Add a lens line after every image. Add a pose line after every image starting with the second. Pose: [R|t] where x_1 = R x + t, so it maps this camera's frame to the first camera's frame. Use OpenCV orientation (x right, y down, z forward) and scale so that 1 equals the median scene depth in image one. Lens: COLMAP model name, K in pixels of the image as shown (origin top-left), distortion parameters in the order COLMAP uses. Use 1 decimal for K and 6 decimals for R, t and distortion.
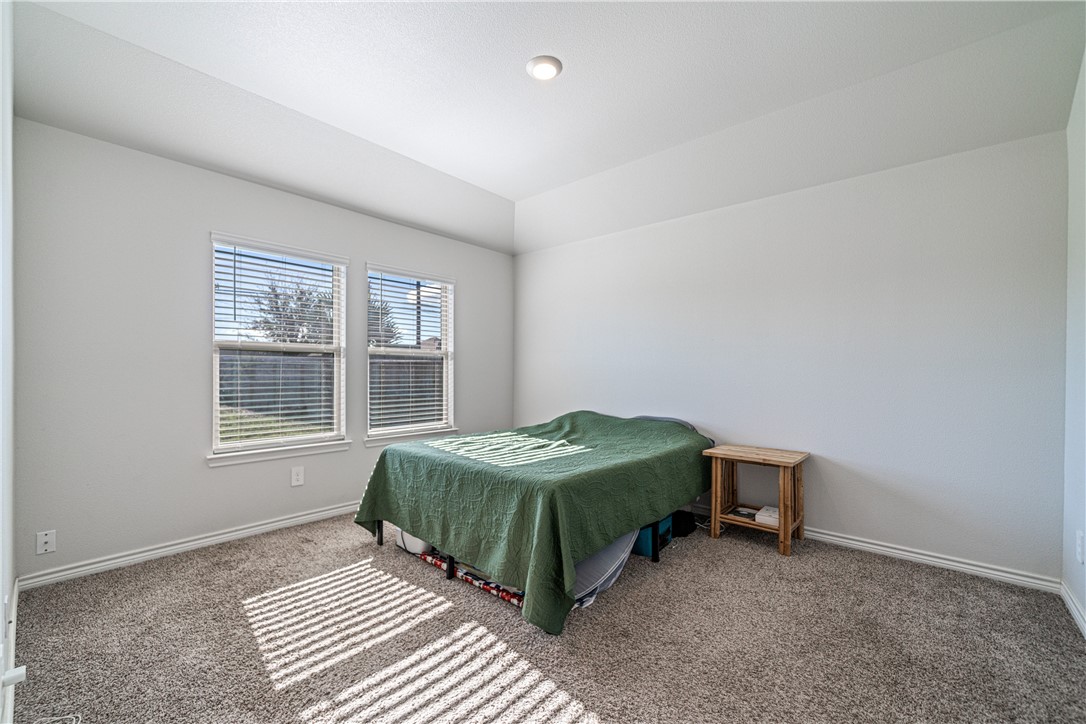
lens RADIAL K [[437.4, 0, 540.8], [0, 437.4, 375.8], [0, 0, 1]] dist [-0.002207, -0.000253]
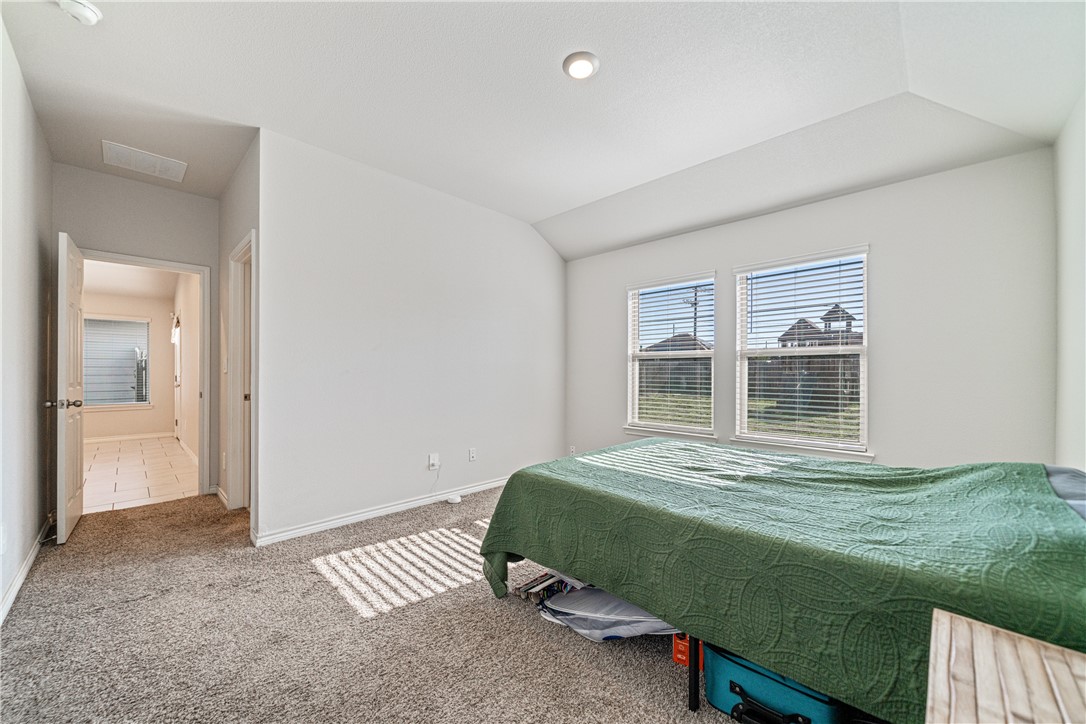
lens RADIAL K [[406.4, 0, 543.9], [0, 406.4, 372.3], [0, 0, 1]] dist [-0.001112, 0.000028]
pose [[-0.046099, -0.005465, -0.998922, 0.826537], [-0.015349, 0.999871, -0.004762, -0.000963], [0.998819, 0.015113, -0.046177, 0.862127]]
